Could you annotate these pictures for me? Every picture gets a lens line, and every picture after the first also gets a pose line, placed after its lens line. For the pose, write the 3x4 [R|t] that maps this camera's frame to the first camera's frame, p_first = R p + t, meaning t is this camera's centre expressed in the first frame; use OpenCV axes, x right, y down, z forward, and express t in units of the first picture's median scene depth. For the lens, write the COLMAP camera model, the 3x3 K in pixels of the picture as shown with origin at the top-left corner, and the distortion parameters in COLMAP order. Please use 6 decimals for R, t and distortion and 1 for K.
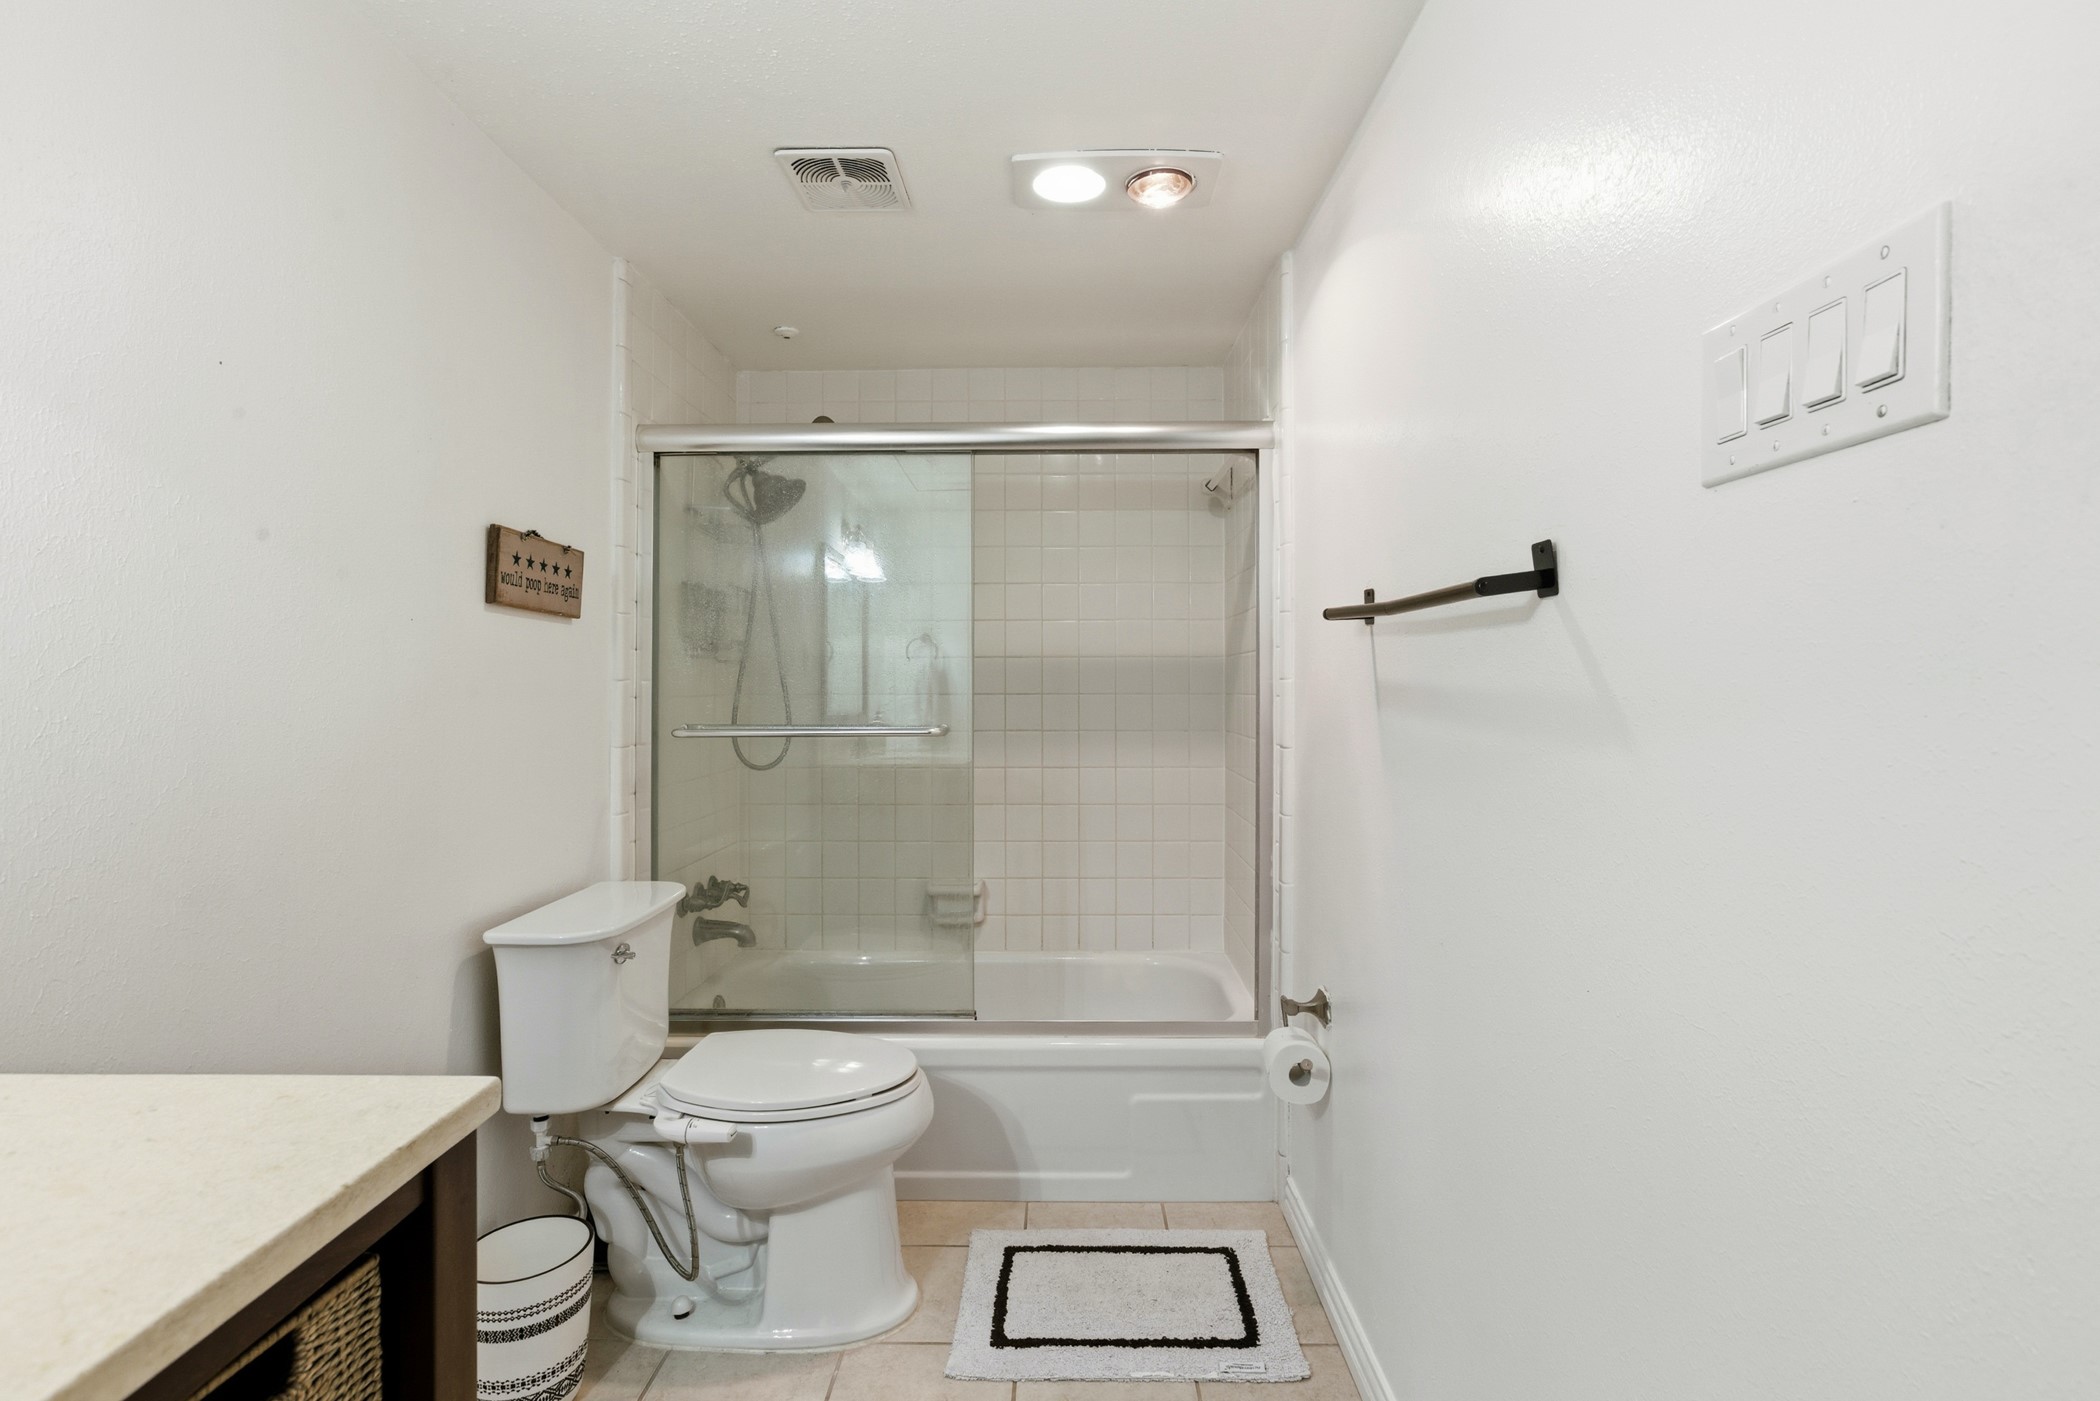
lens RADIAL K [[996.0, 0, 1055.2], [0, 996.0, 673.4], [0, 0, 1]] dist [-0.016199, 0.009739]
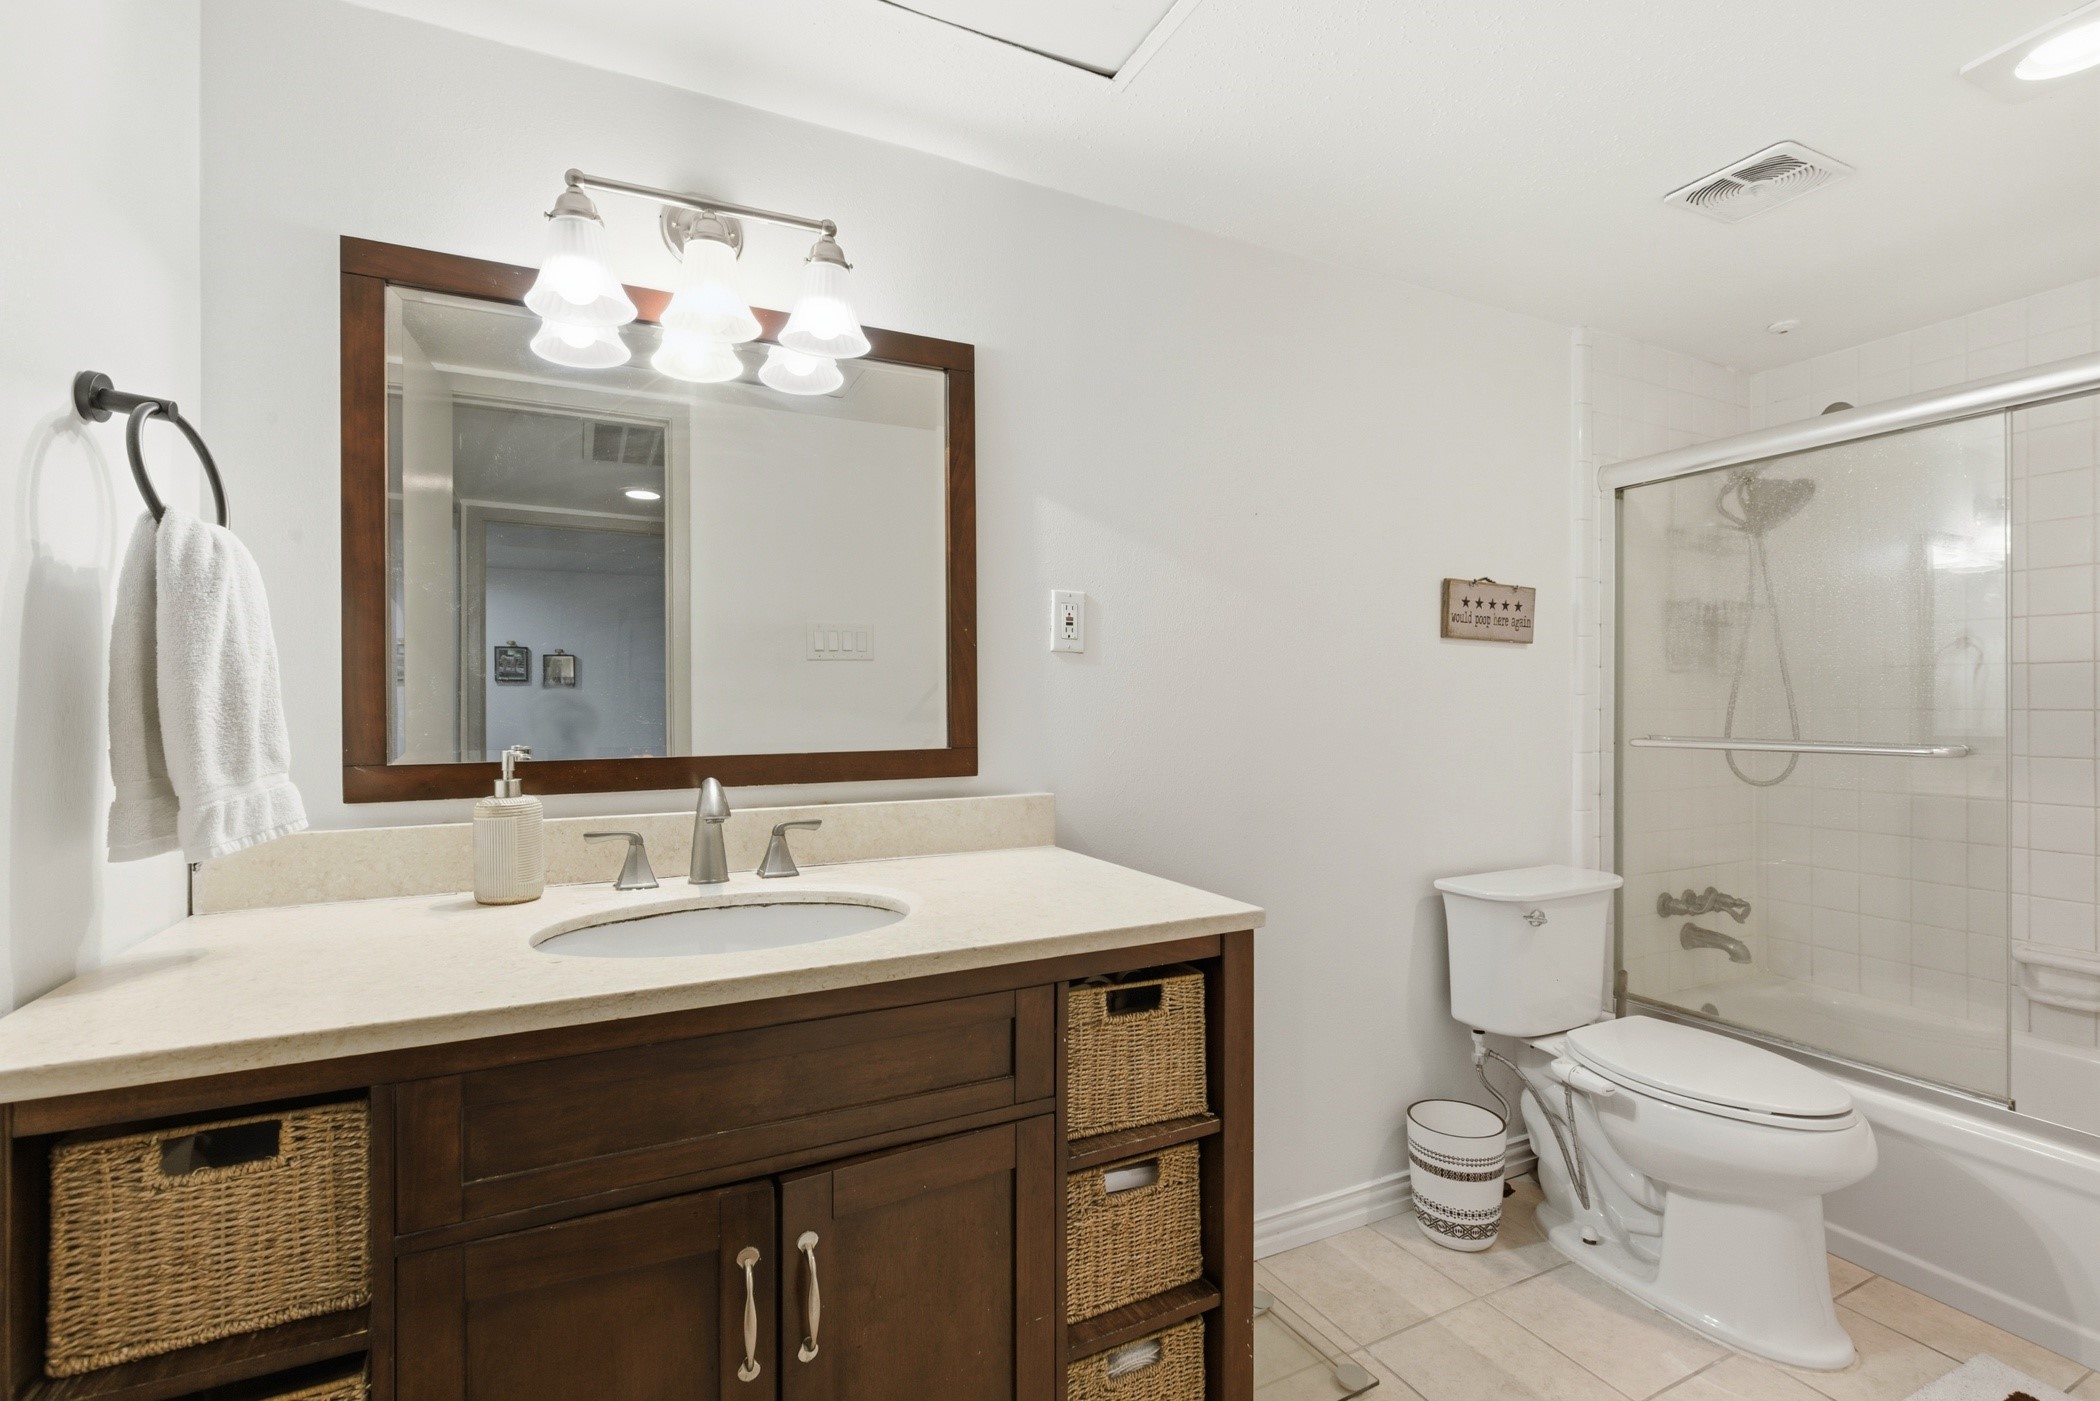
lens RADIAL K [[974.0, 0, 1050.0], [0, 974.0, 700.5], [0, 0, 1]] dist [-0.014166, 0.009304]
pose [[0.447633, -0.001819, -0.894215, 0.333262], [0.010628, 0.999938, 0.003286, 0.004107], [0.894154, -0.010974, 0.447625, -0.061244]]
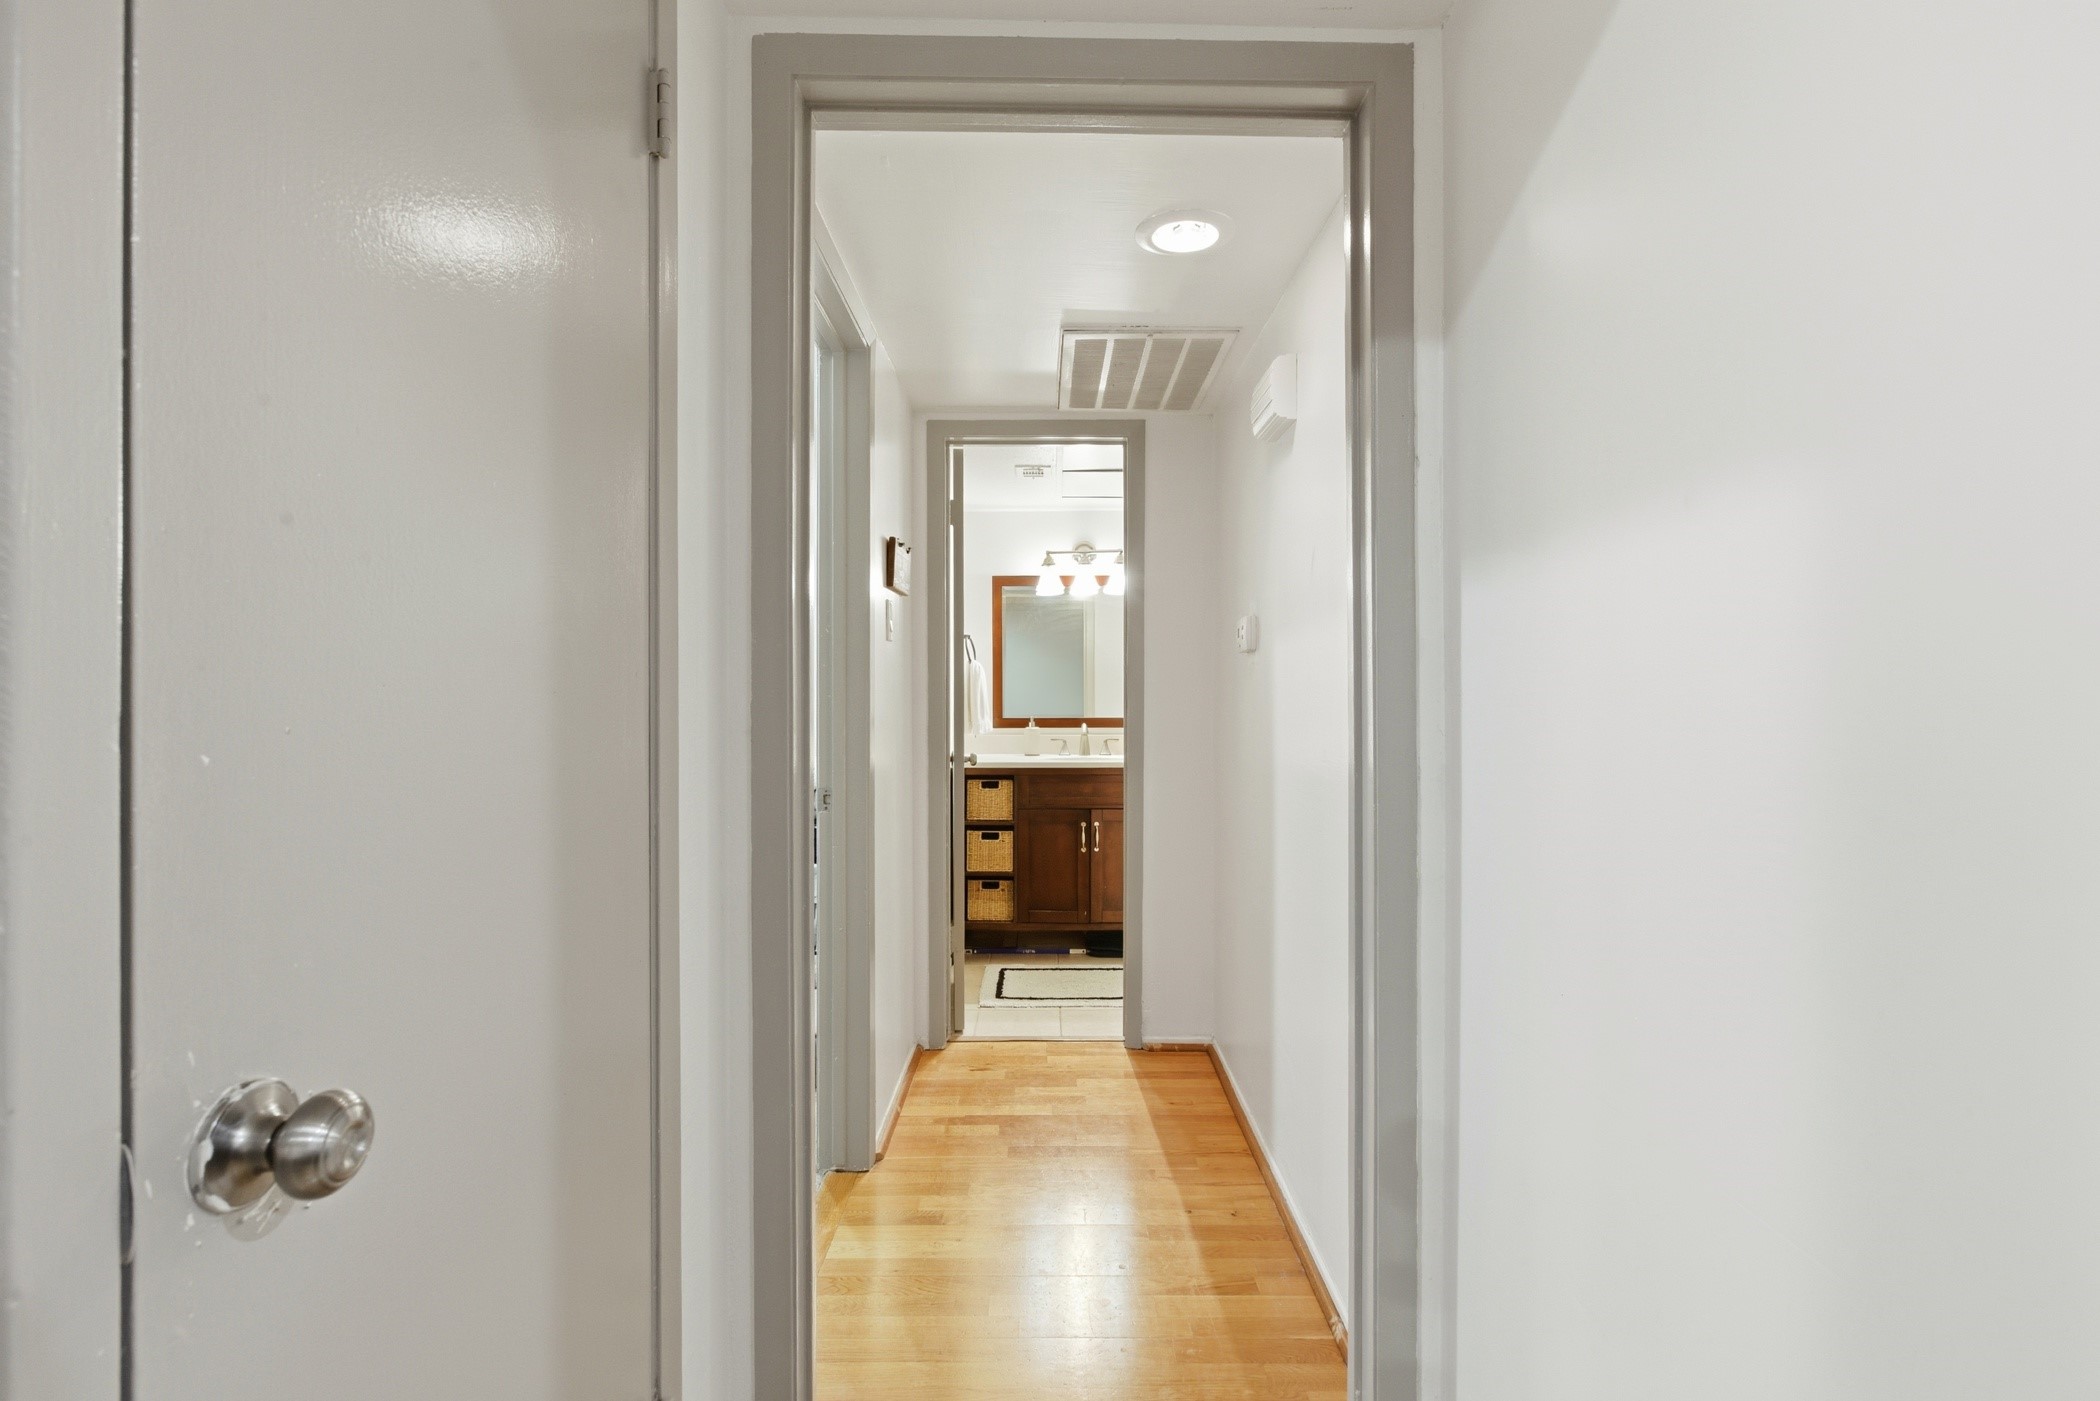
lens RADIAL K [[974.0, 0, 1050.0], [0, 974.0, 700.5], [0, 0, 1]] dist [-0.014166, 0.009304]
pose [[0.018042, 0.006617, -0.999815, 1.948149], [0.008918, 0.999937, 0.006779, -0.014103], [0.999797, -0.009039, 0.017981, -0.093688]]
